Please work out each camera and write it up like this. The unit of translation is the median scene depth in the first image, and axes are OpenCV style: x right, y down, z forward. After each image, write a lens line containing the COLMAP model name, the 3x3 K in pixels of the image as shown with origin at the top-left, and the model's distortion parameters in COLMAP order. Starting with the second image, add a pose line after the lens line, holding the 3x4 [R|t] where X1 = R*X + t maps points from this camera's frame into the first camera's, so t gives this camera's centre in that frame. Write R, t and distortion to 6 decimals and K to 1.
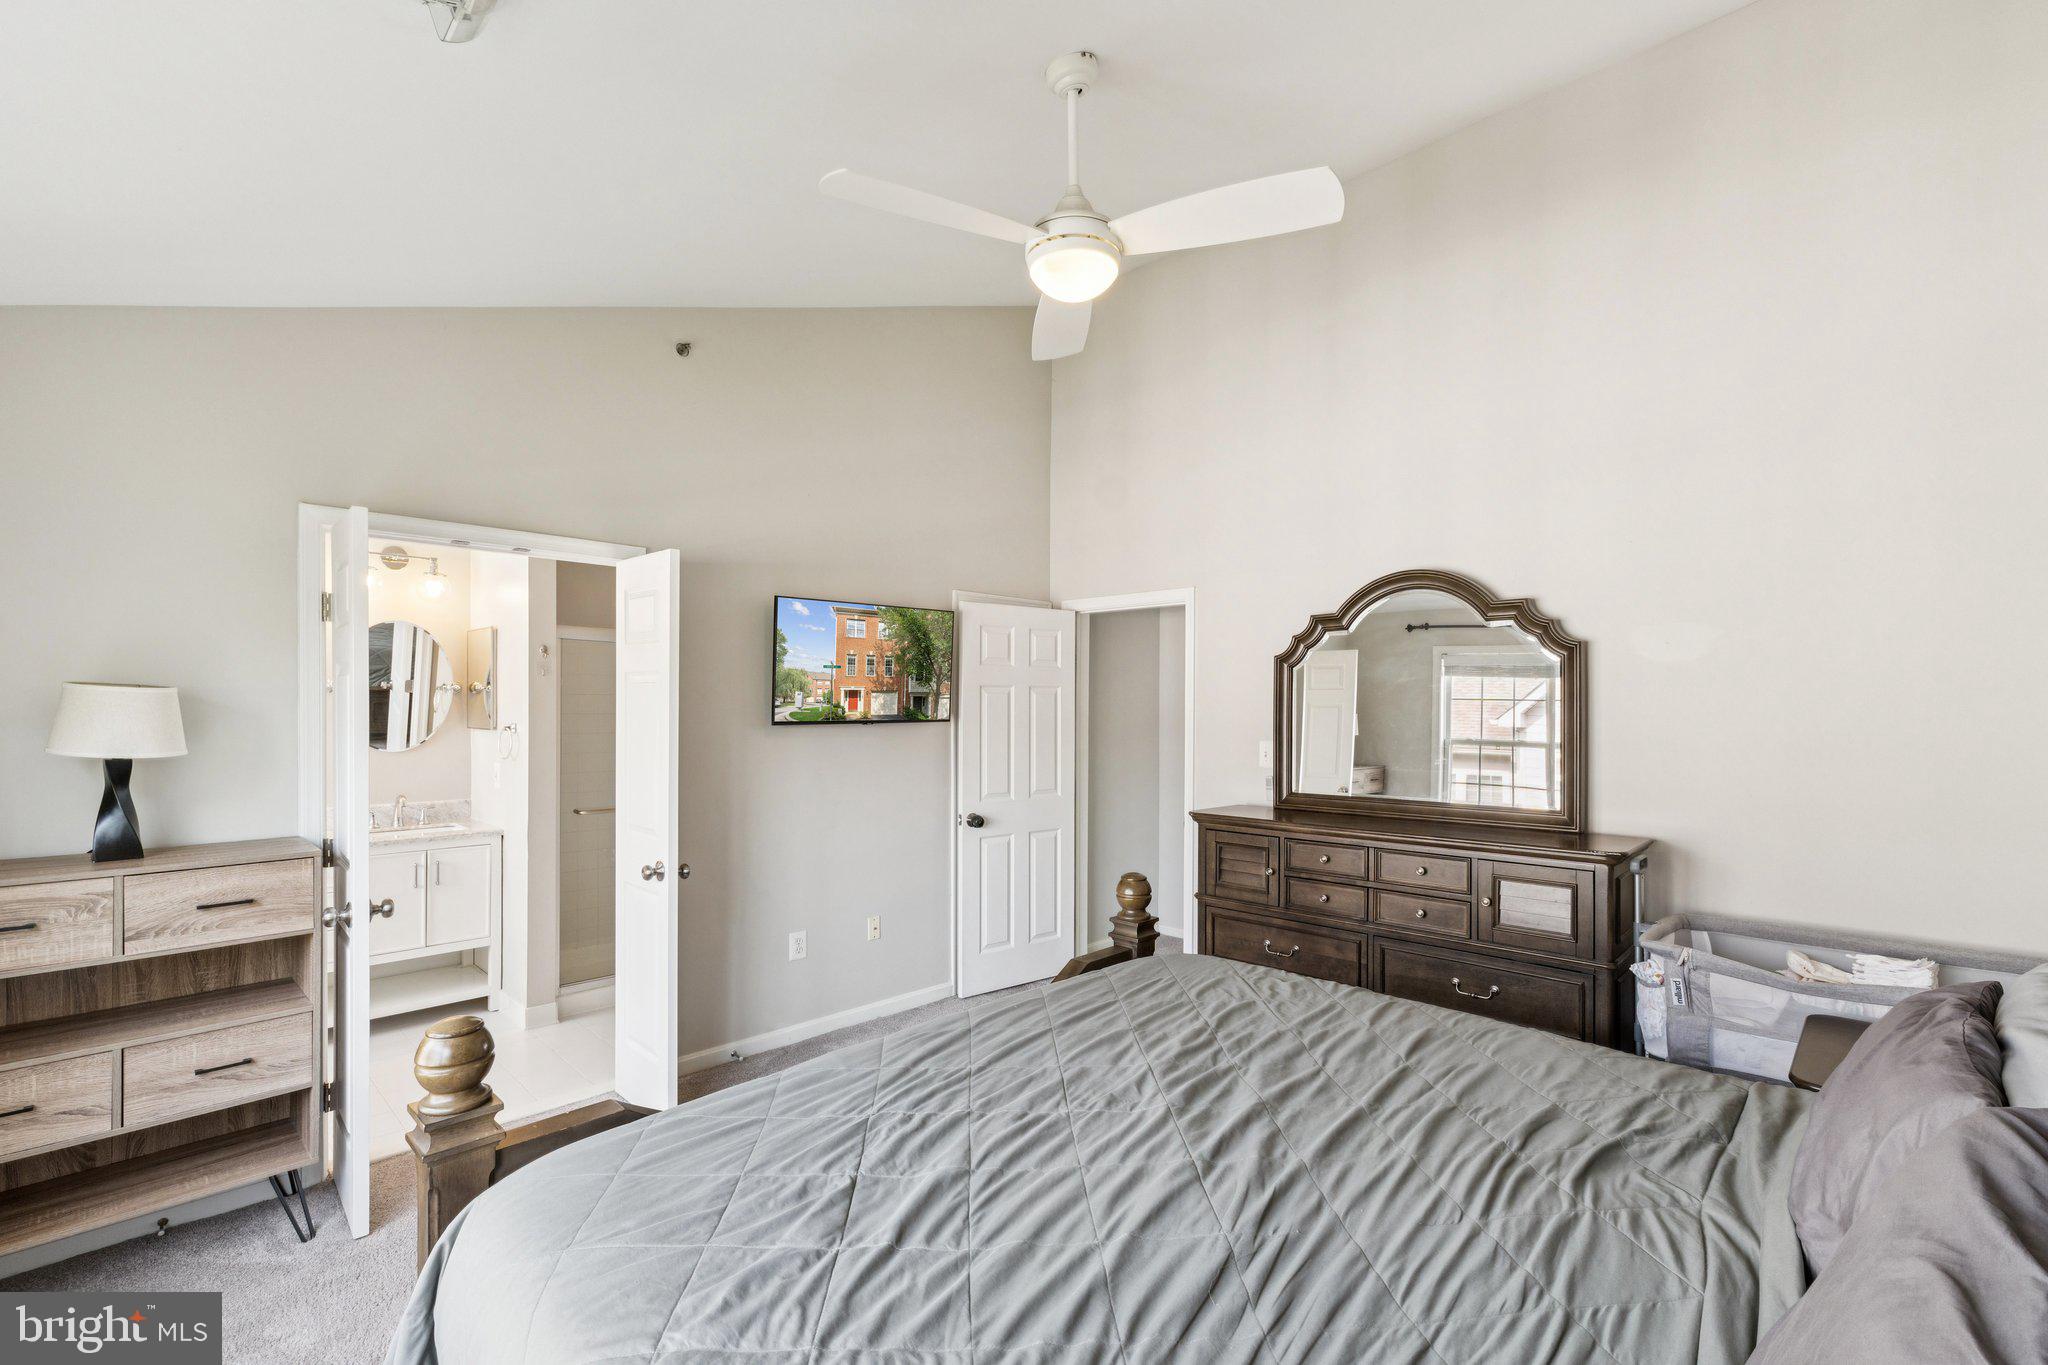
lens RADIAL K [[872.9, 0, 1022.0], [0, 872.9, 693.9], [0, 0, 1]] dist [0.001562, -0.000330]
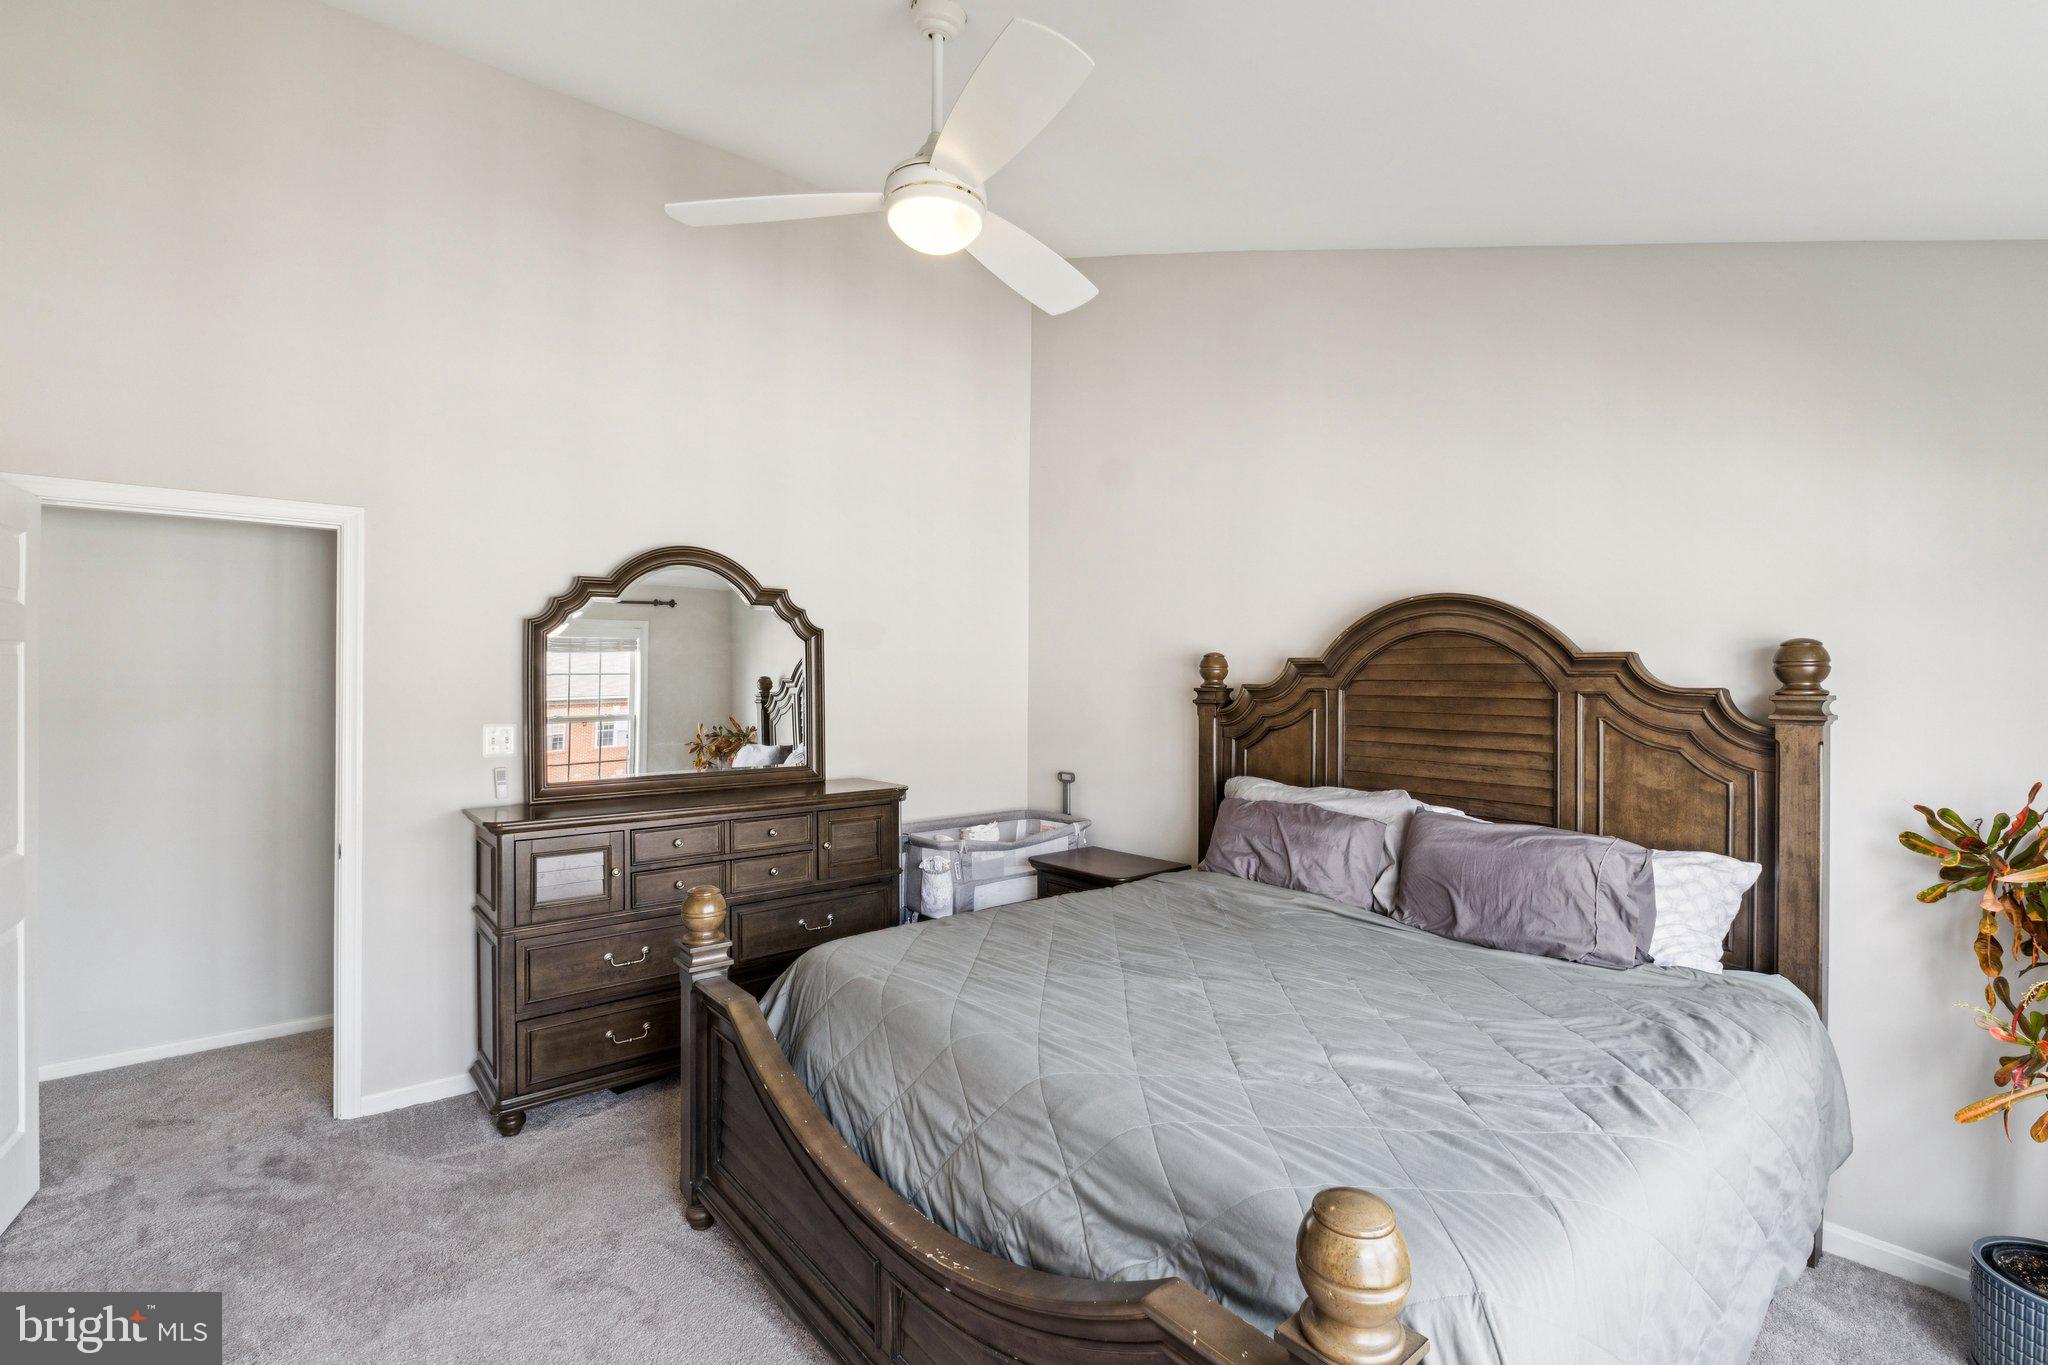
lens RADIAL K [[872.9, 0, 1024.1], [0, 872.9, 686.1], [0, 0, 1]] dist [0.001562, -0.000330]
pose [[0.148173, -0.005719, 0.988945, -0.459943], [-0.013904, 0.999872, 0.007865, 0.006551], [-0.988864, -0.014916, 0.148074, 0.431736]]
